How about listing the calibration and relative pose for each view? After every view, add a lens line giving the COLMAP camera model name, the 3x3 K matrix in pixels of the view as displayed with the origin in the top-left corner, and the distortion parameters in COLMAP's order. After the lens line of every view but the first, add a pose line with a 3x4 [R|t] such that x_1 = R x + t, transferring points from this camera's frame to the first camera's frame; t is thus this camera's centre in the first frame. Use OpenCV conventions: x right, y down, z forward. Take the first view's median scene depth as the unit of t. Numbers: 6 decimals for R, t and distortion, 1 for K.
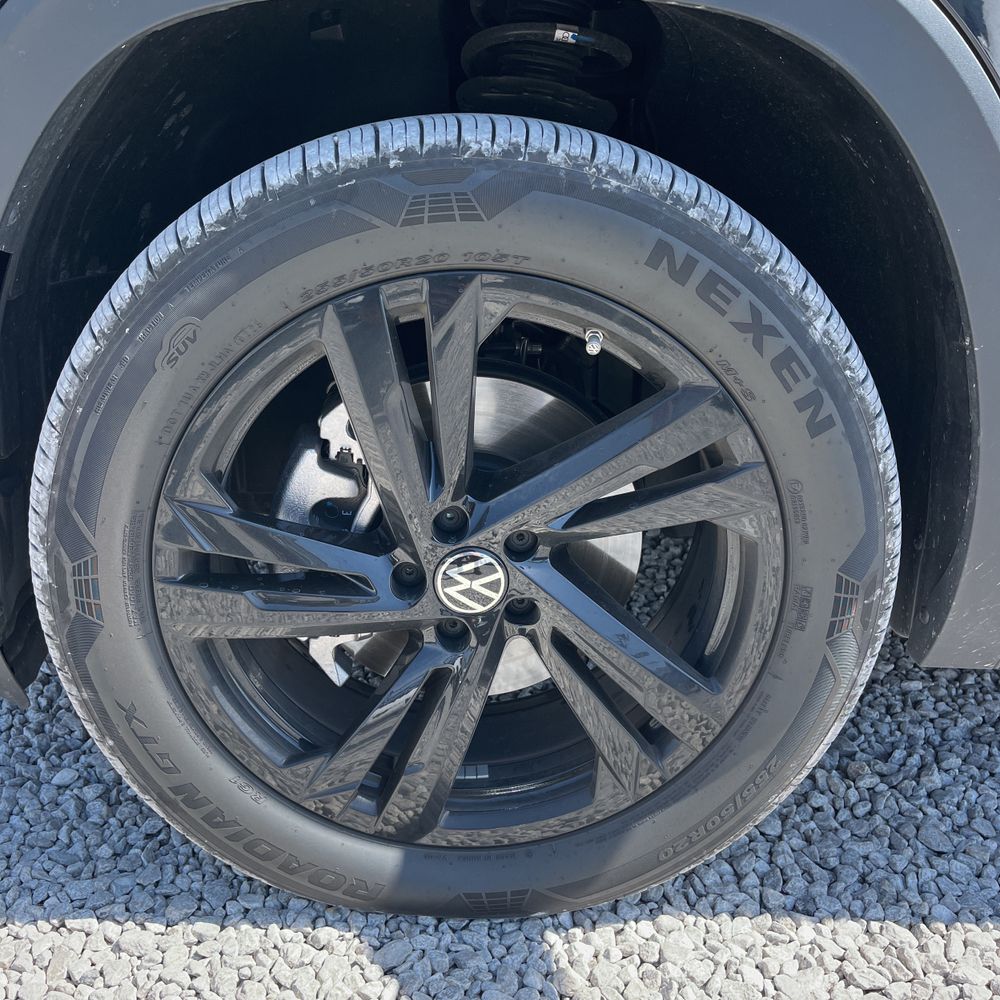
lens RADIAL K [[998.4, 0, 492.6], [0, 998.4, 490.2], [0, 0, 1]] dist [0.027098, -0.016756]
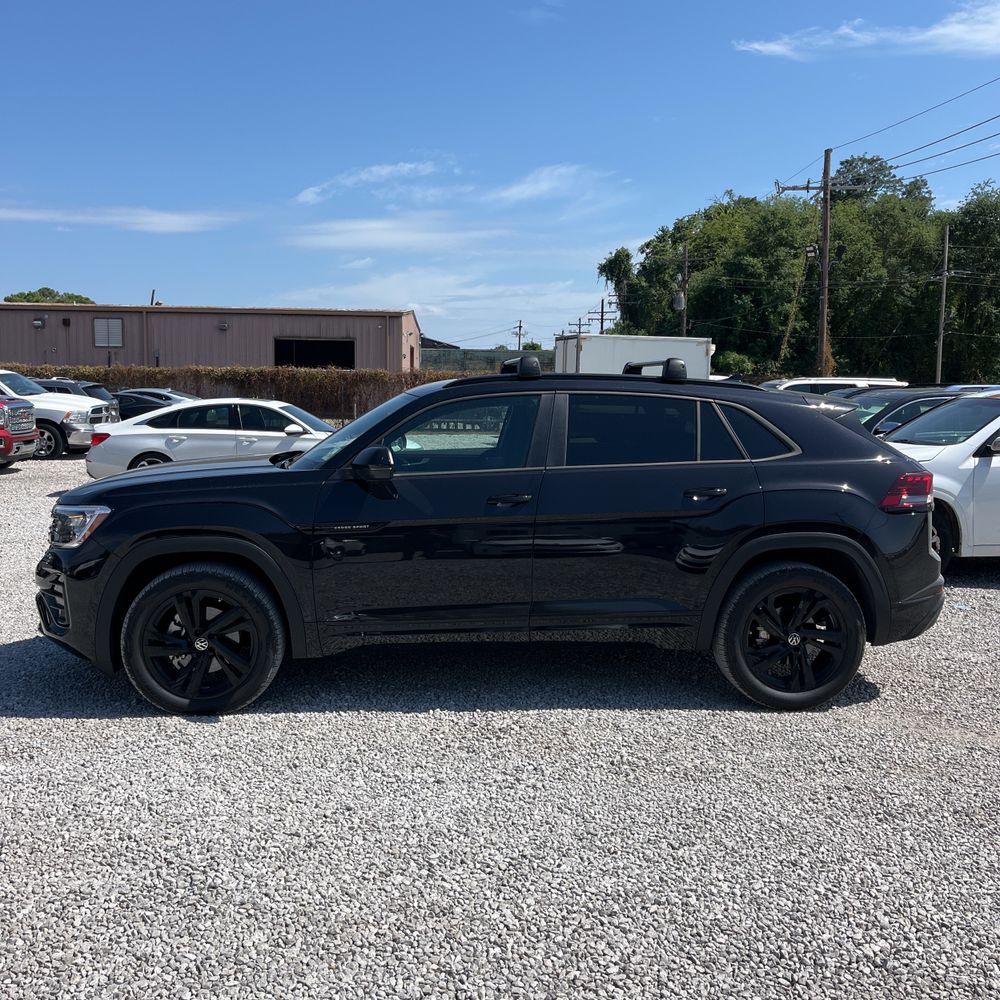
lens RADIAL K [[998.4, 0, 492.6], [0, 998.4, 490.2], [0, 0, 1]] dist [0.027098, -0.016756]
pose [[0.997575, -0.039749, 0.057137, 1.293482], [0.052667, 0.967767, -0.246279, 0.714256], [-0.045506, 0.248691, 0.967513, -4.609072]]
